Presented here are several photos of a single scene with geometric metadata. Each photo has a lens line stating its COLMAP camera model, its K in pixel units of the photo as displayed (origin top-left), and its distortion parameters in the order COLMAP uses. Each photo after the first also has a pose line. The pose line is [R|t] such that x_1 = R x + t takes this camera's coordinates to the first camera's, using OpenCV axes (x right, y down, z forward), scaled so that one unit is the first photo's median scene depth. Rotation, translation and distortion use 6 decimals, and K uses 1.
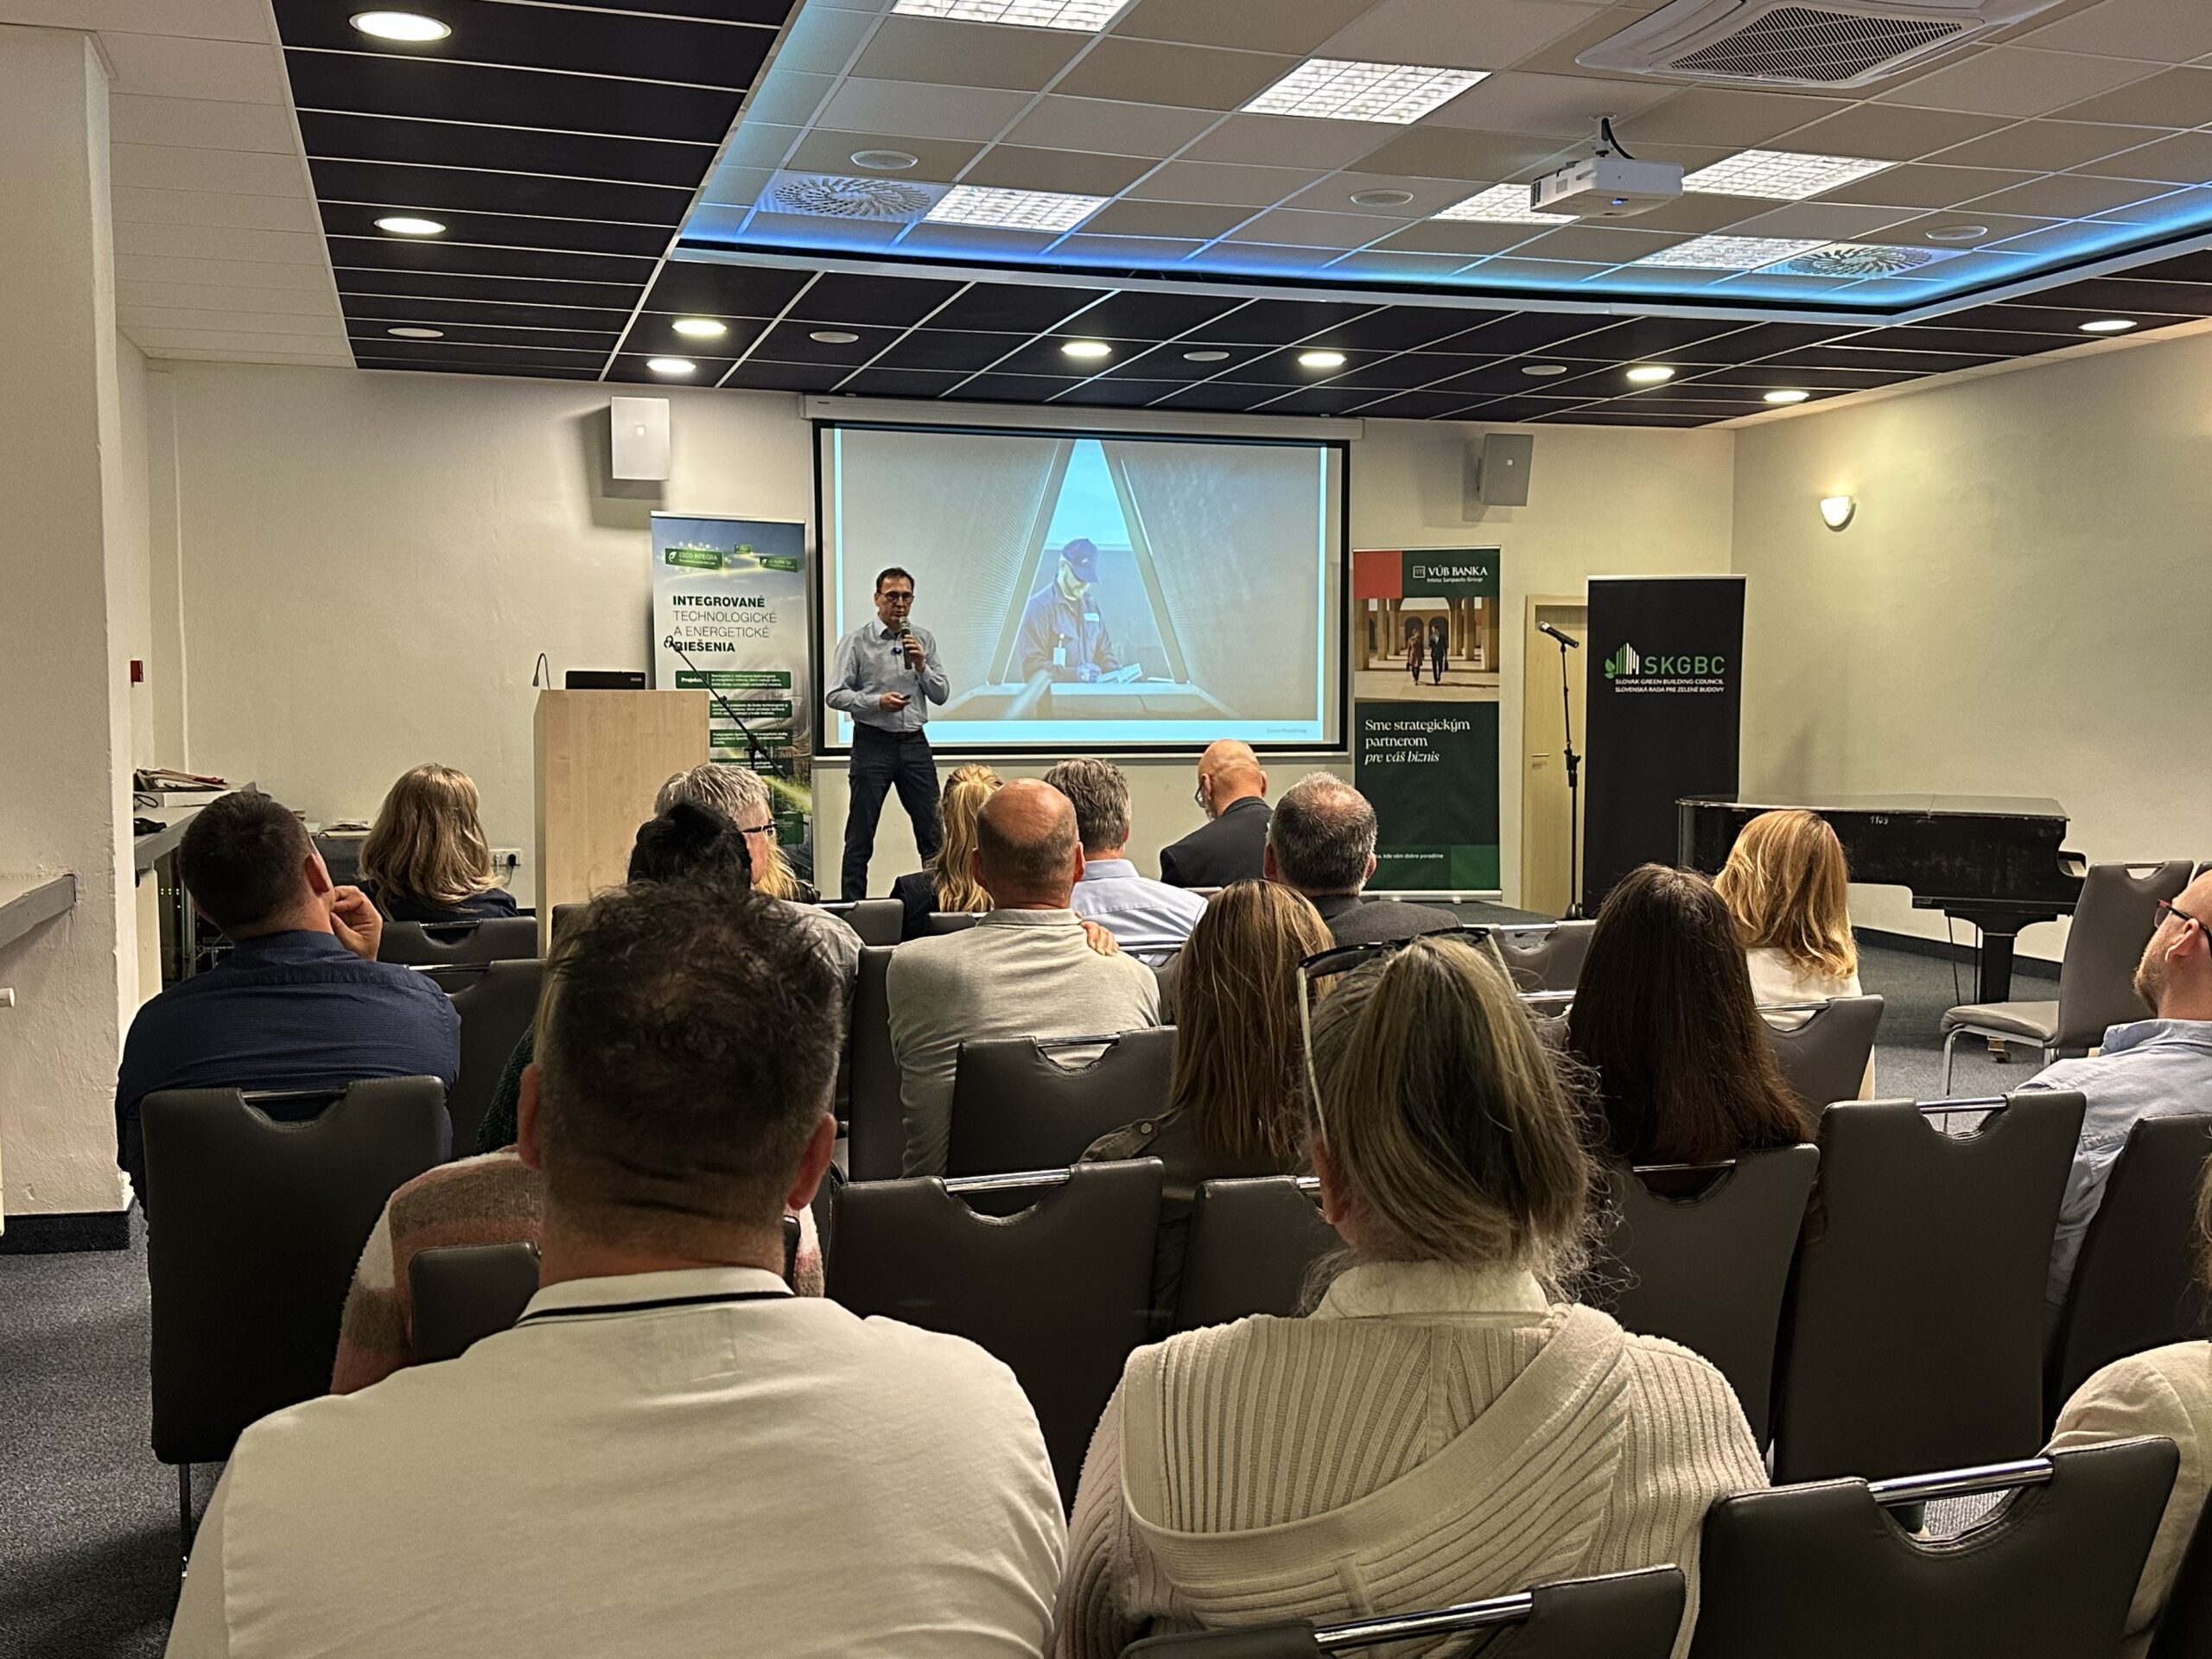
lens RADIAL K [[2176.3, 0, 1131.1], [0, 2176.3, 821.6], [0, 0, 1]] dist [0.121776, 0.000000]
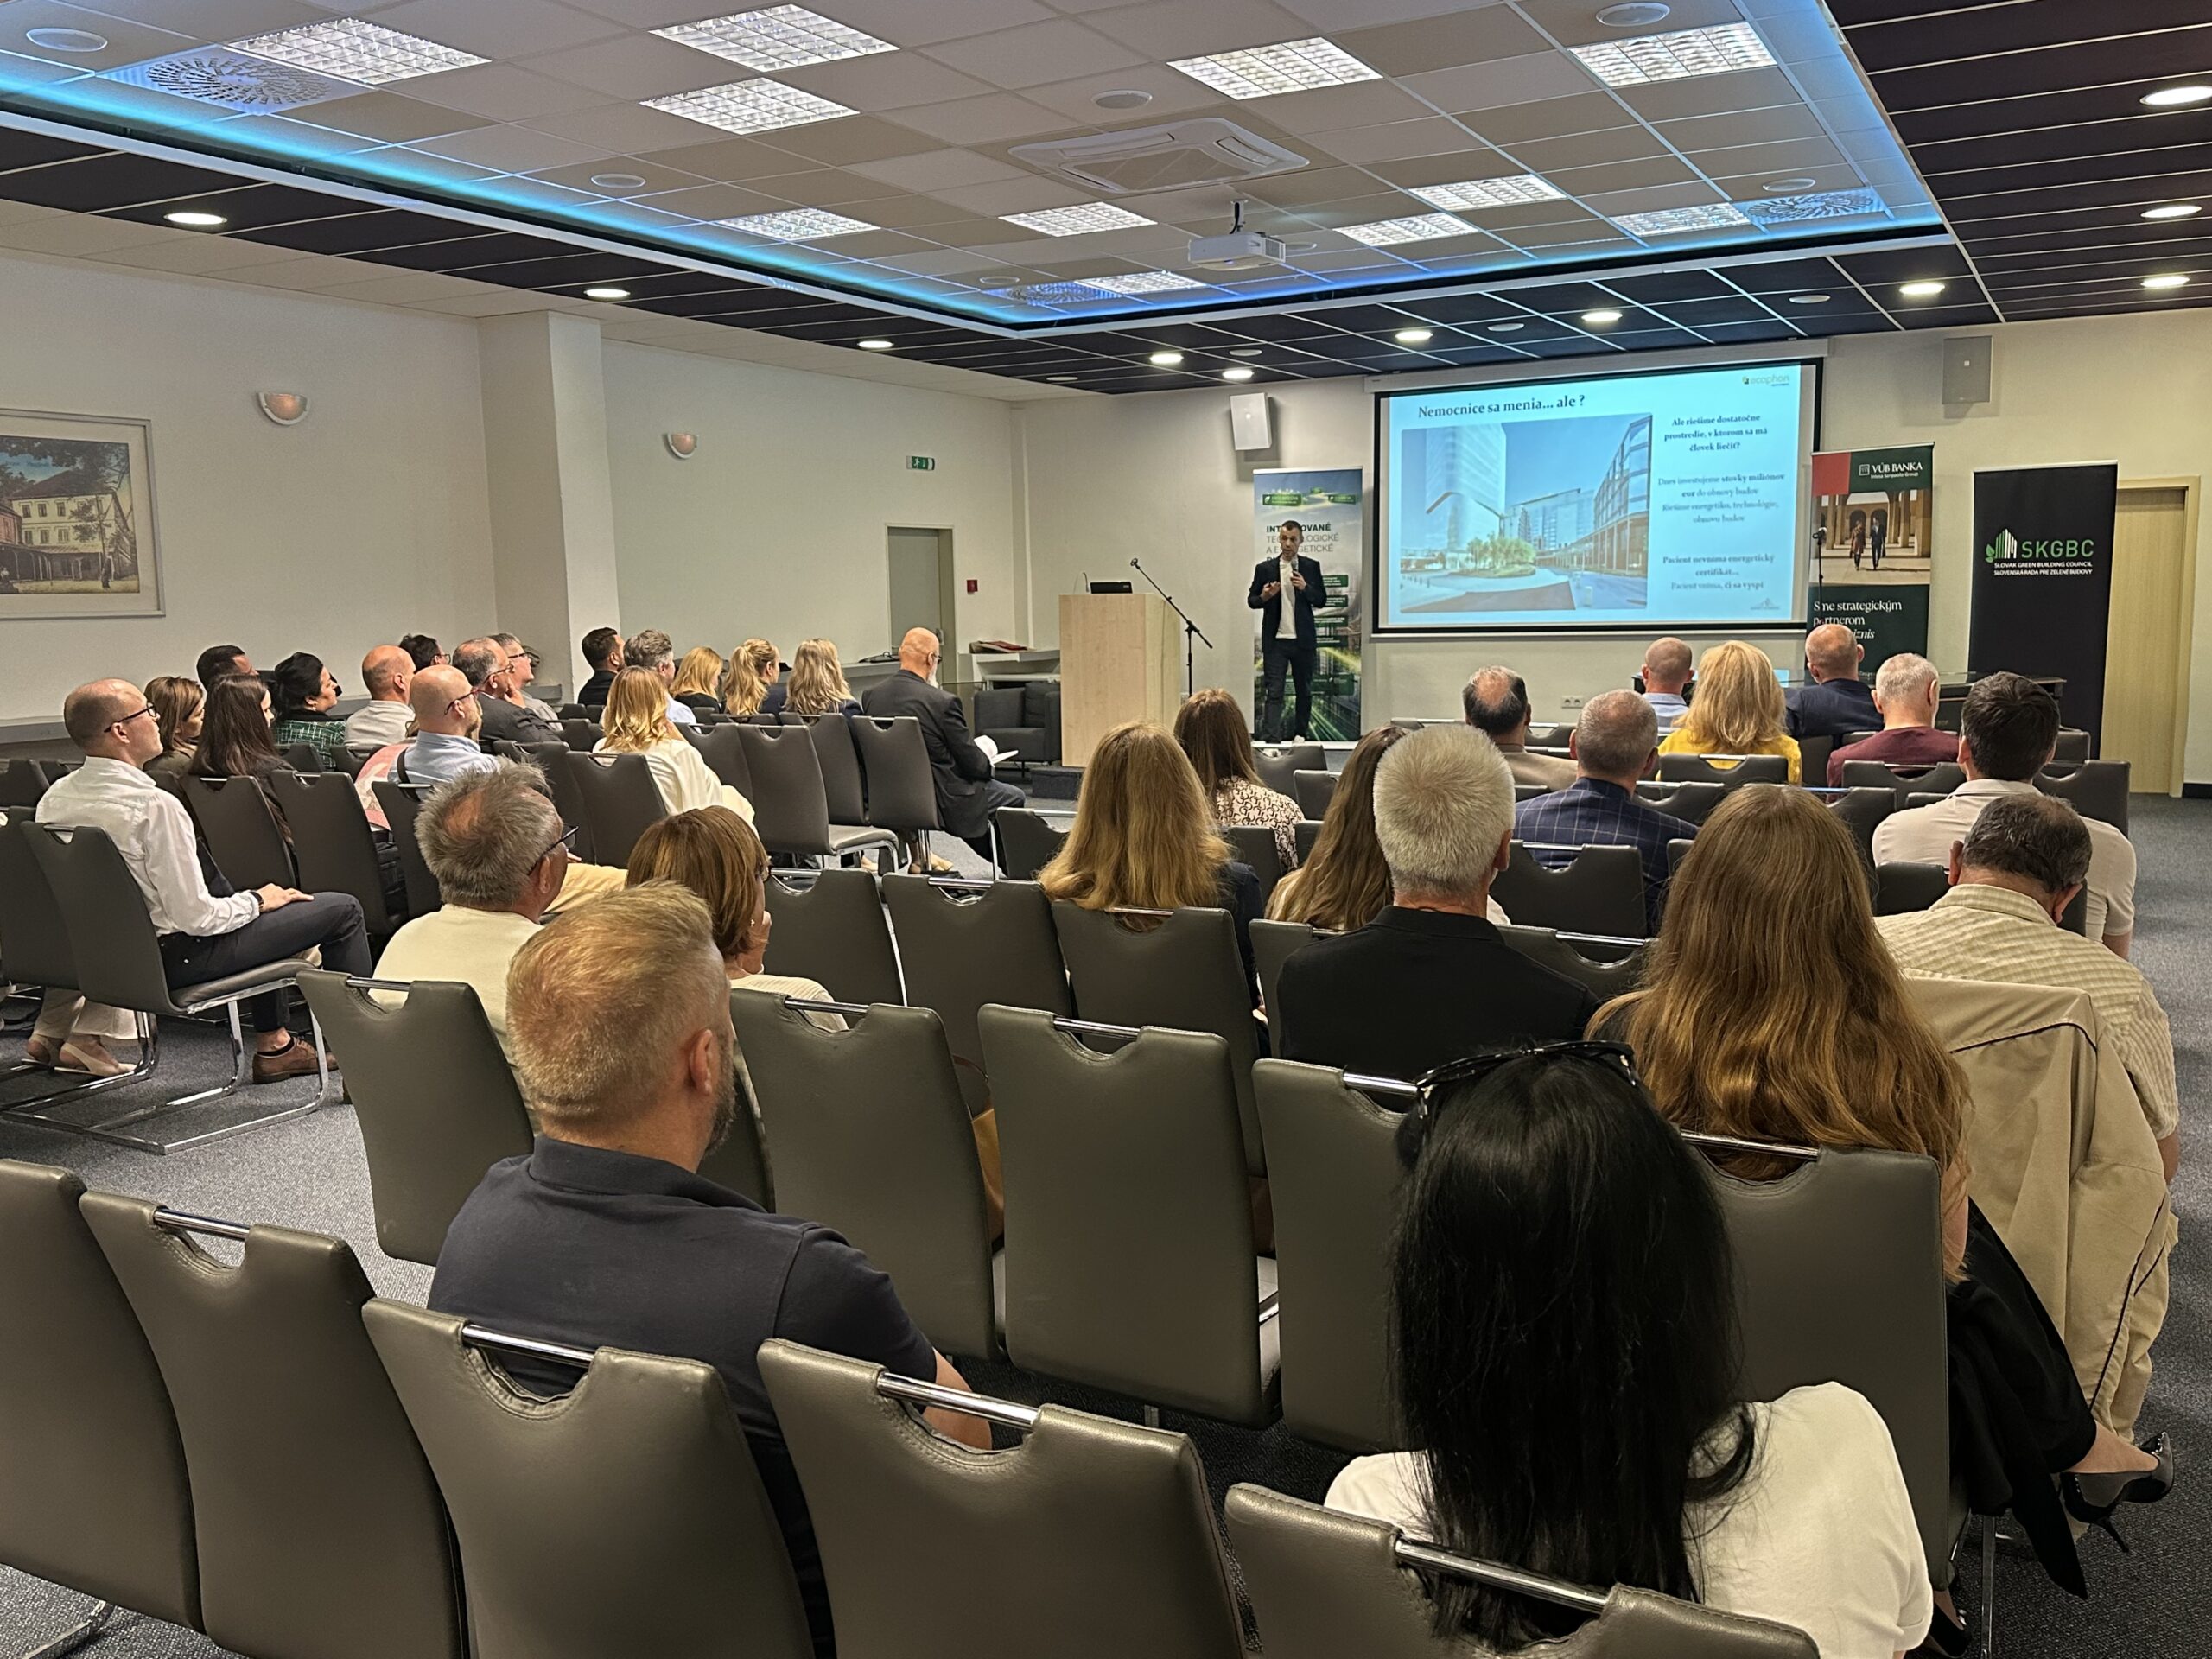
lens RADIAL K [[1845.4, 0, 1091.1], [0, 1845.4, 834.6], [0, 0, 1]] dist [0.143951, -0.234551]
pose [[0.684562, 0.083329, -0.724176, 0.627136], [-0.024235, 0.995497, 0.091640, -0.006174], [0.728552, -0.045183, 0.683499, 0.034151]]
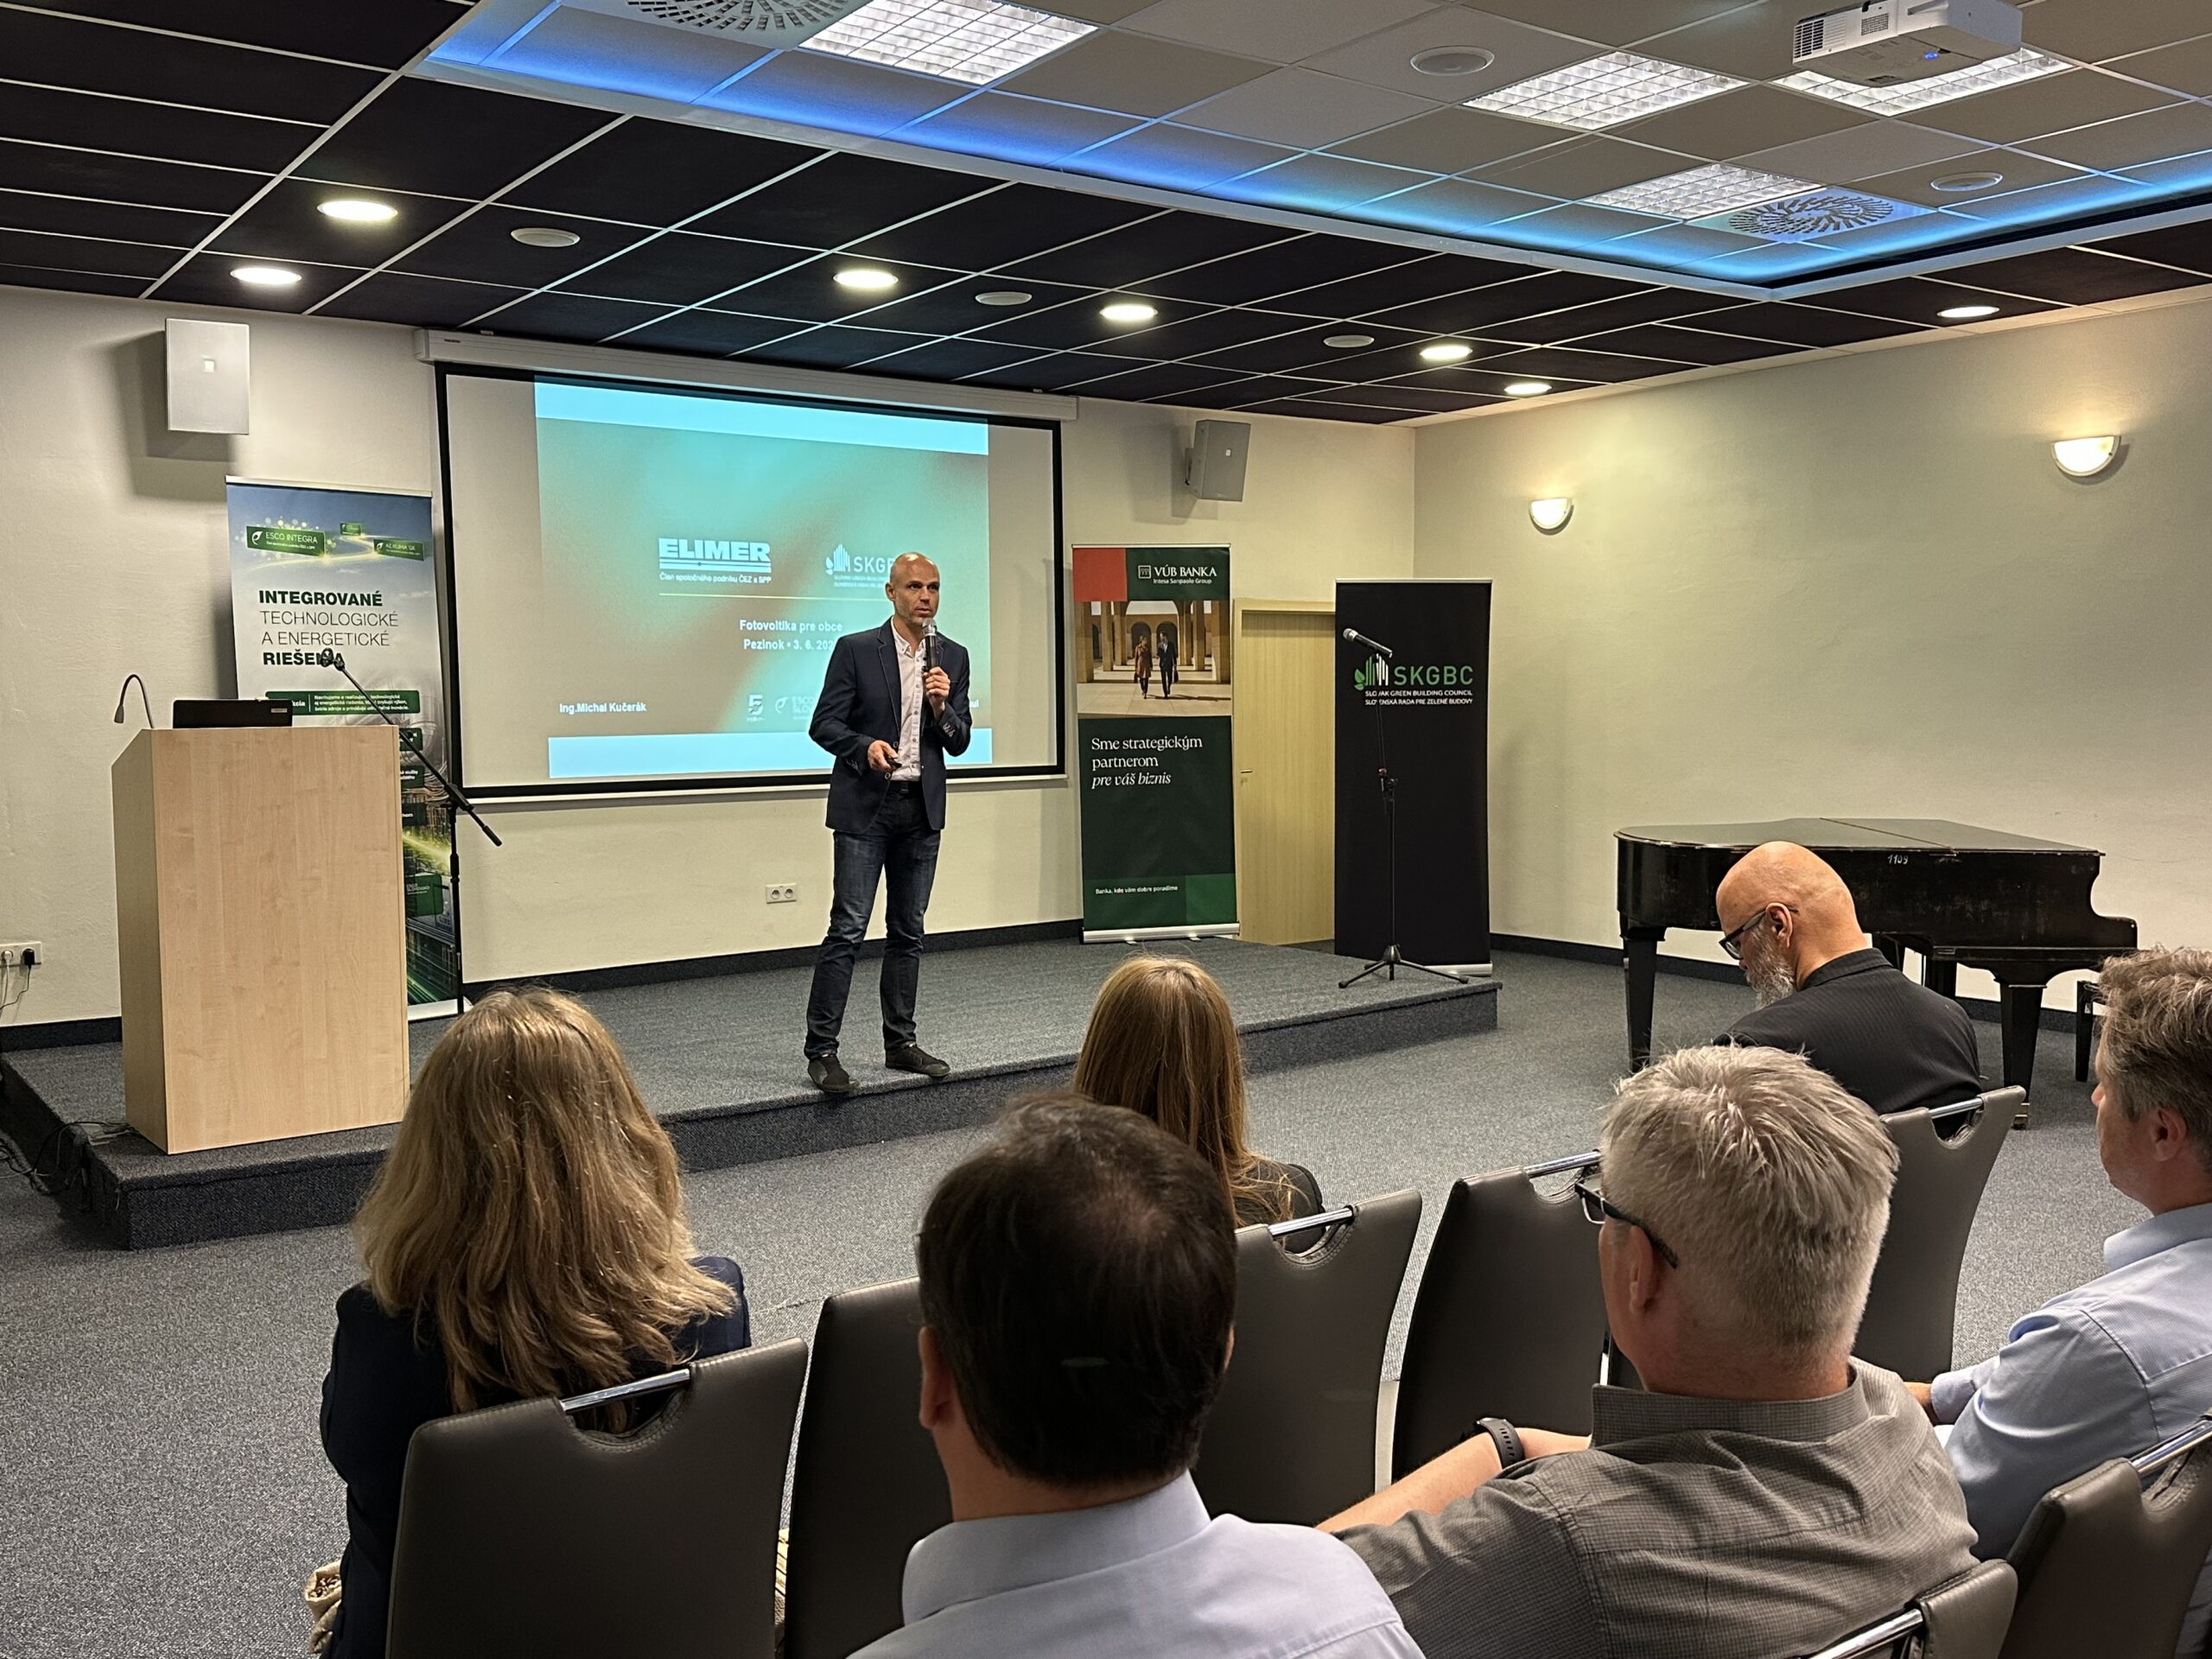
lens RADIAL K [[1946.3, 0, 1129.9], [0, 1946.3, 839.8], [0, 0, 1]] dist [0.097025, -0.121789]
pose [[0.947984, -0.033912, 0.316506, -0.140015], [0.027838, 0.999332, 0.023694, -0.025758], [-0.317098, -0.013651, 0.948294, 0.265117]]
